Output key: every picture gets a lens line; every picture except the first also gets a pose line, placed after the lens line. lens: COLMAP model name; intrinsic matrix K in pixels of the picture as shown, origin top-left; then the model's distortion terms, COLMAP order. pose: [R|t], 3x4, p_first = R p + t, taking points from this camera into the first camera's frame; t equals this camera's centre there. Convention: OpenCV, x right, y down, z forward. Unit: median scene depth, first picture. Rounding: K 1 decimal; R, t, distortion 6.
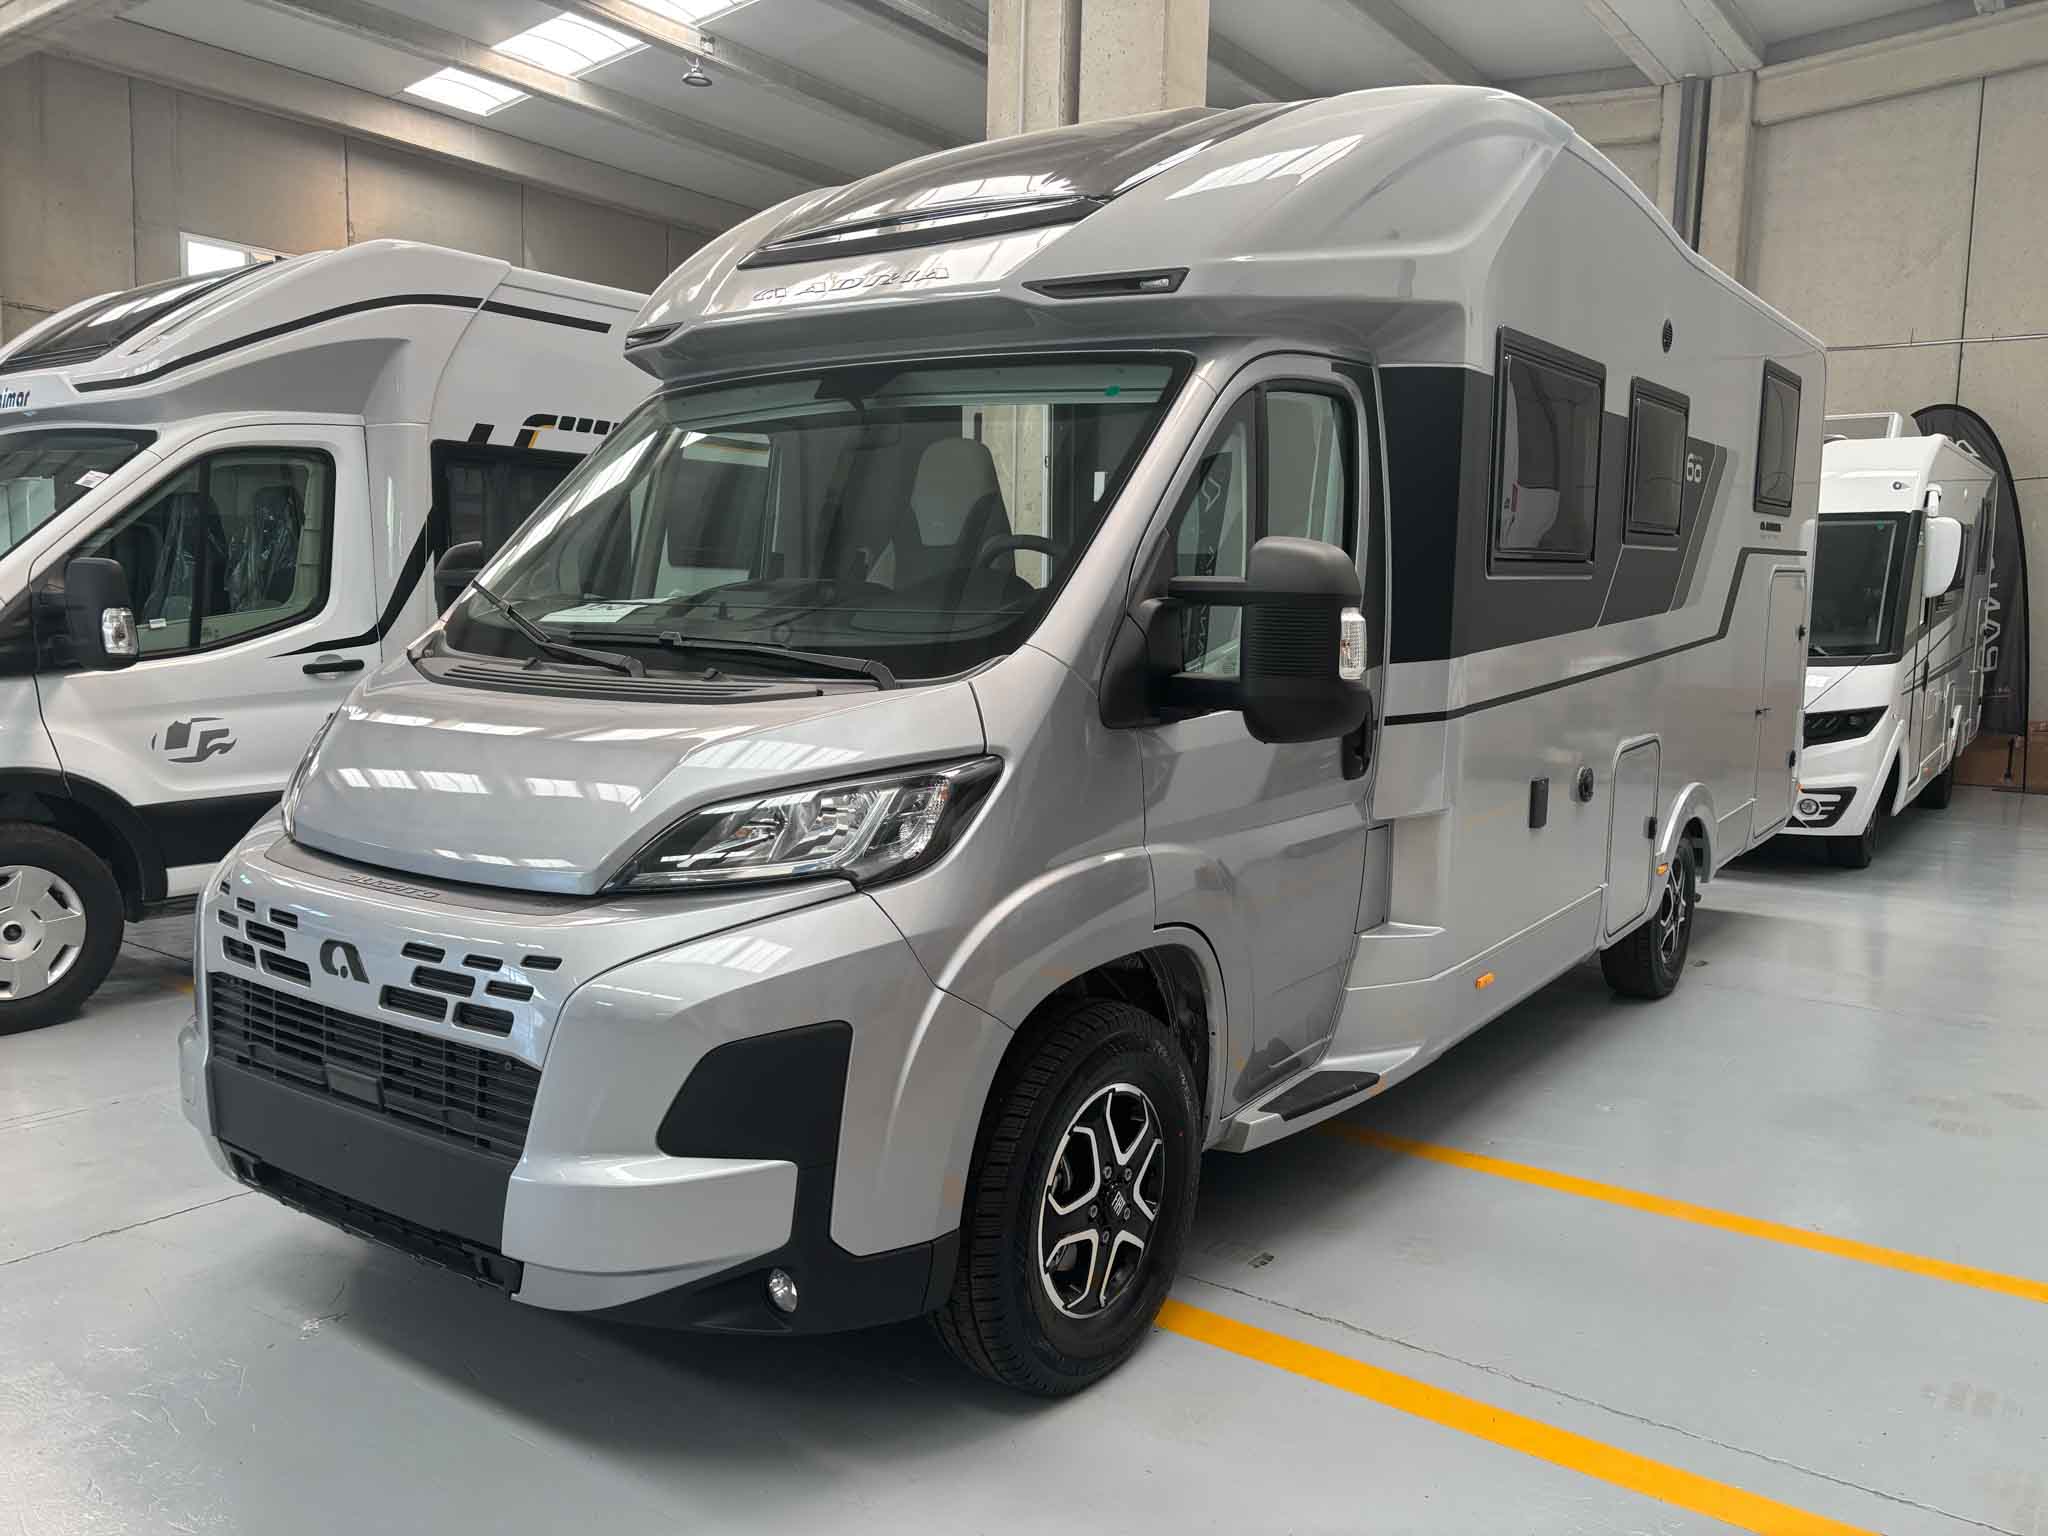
lens RADIAL K [[1571.8, 0, 1018.5], [0, 1571.8, 773.9], [0, 0, 1]] dist [0.013777, -0.003092]
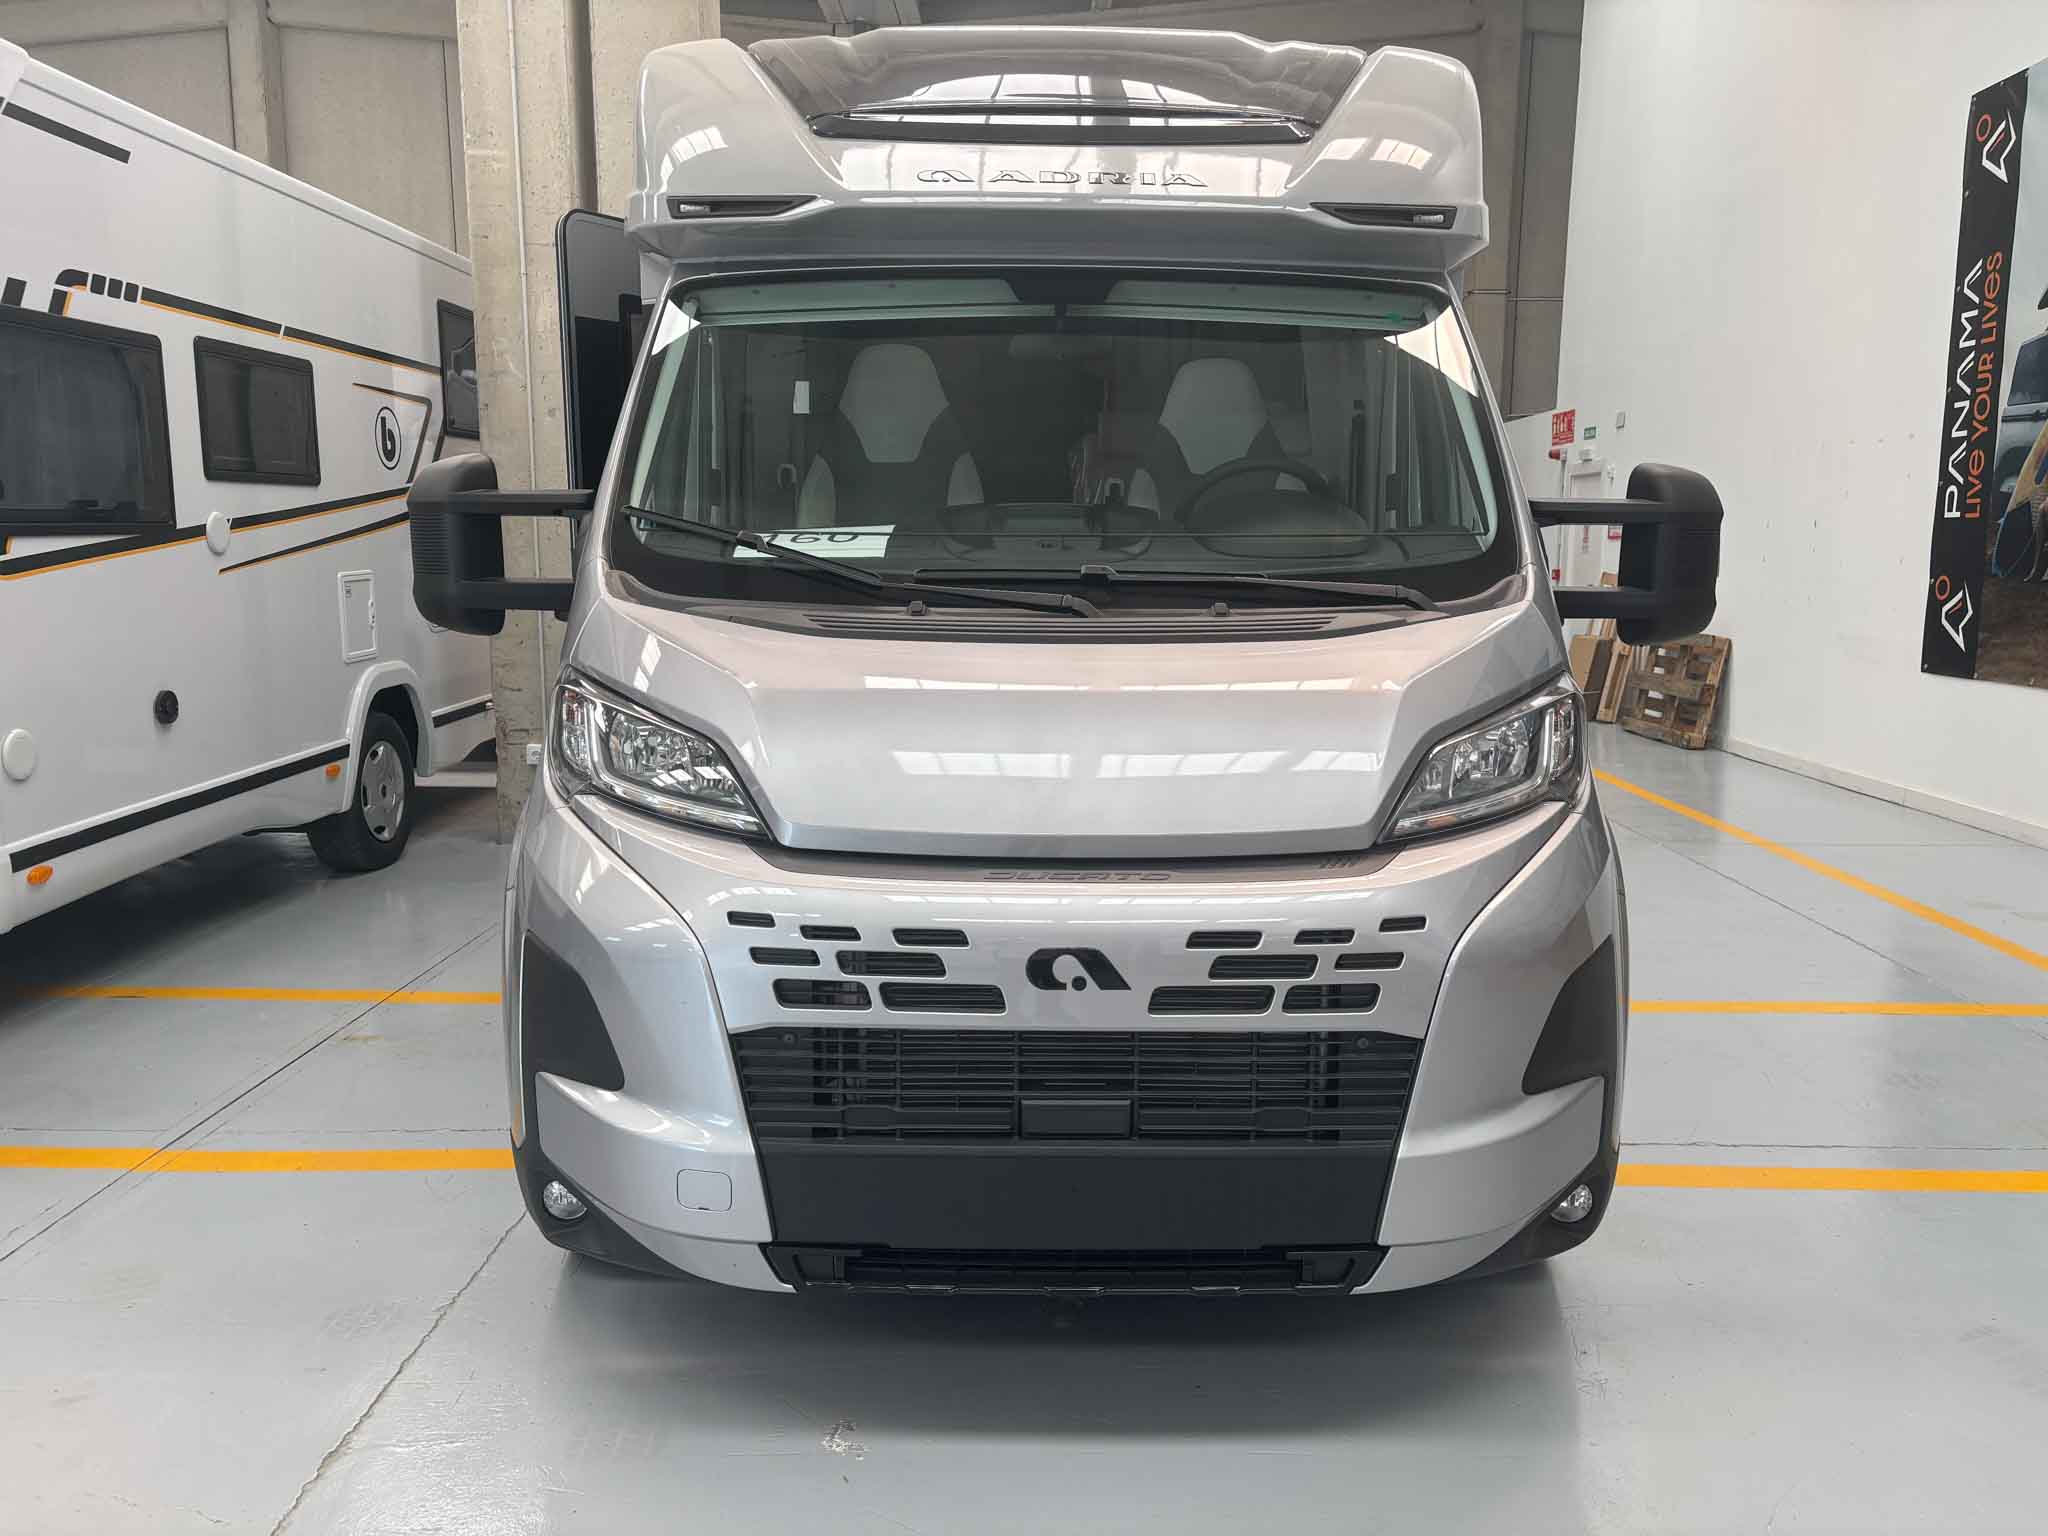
lens RADIAL K [[1571.8, 0, 1035.3], [0, 1571.8, 759.4], [0, 0, 1]] dist [0.013777, -0.003092]
pose [[0.811931, -0.099412, 0.575226, -0.907989], [0.072648, 0.994940, 0.069405, -0.051076], [-0.579215, -0.014563, 0.815045, 0.338938]]
